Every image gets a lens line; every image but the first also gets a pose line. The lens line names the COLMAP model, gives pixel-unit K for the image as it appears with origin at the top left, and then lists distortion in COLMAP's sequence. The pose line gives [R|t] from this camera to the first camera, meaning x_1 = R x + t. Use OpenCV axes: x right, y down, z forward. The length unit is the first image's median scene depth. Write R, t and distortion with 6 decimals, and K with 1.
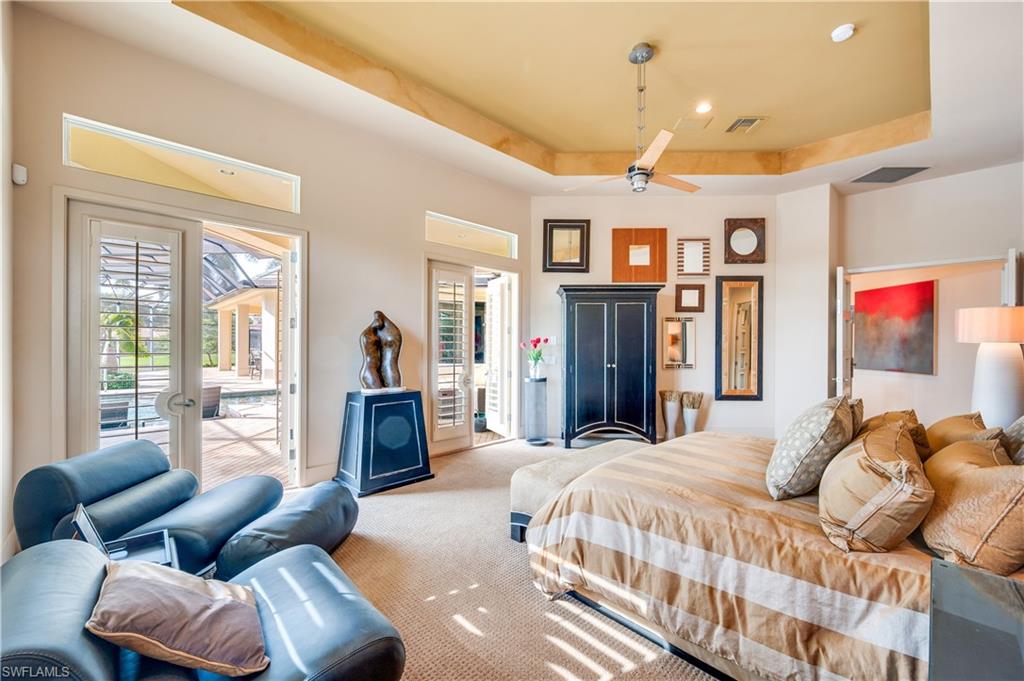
lens RADIAL K [[409.0, 0, 513.8], [0, 409.0, 337.3], [0, 0, 1]] dist [-0.000855, 0.000004]
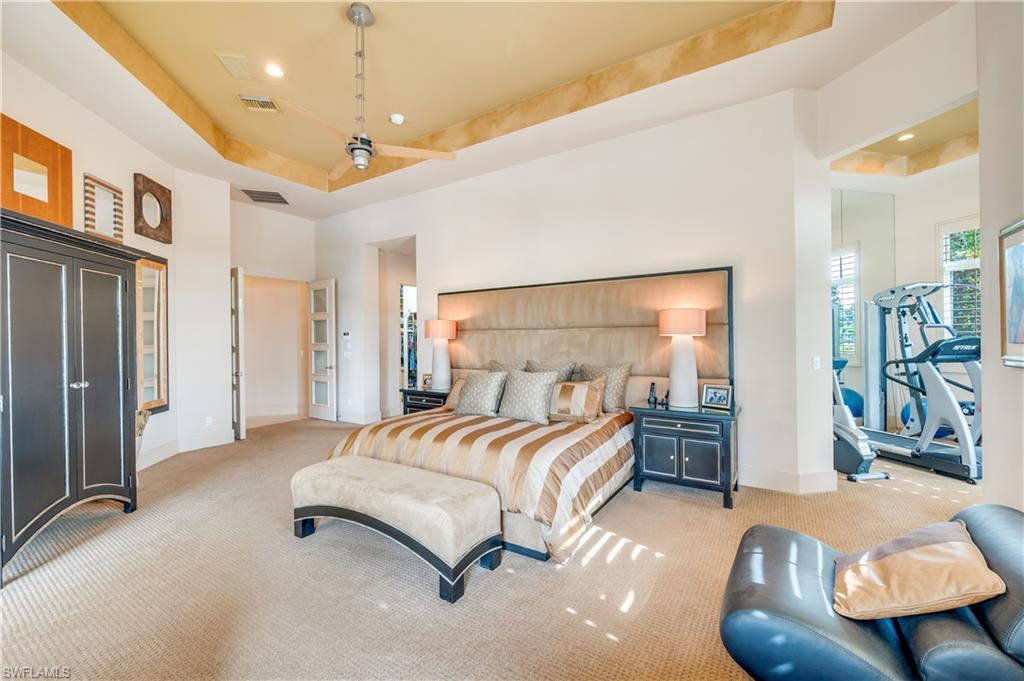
lens RADIAL K [[409.0, 0, 513.8], [0, 409.0, 337.3], [0, 0, 1]] dist [-0.000855, 0.000004]
pose [[-0.223042, -0.005073, 0.974796, -0.358975], [-0.014034, 0.999900, 0.001993, -0.002521], [-0.974708, -0.013235, -0.223091, 0.499503]]
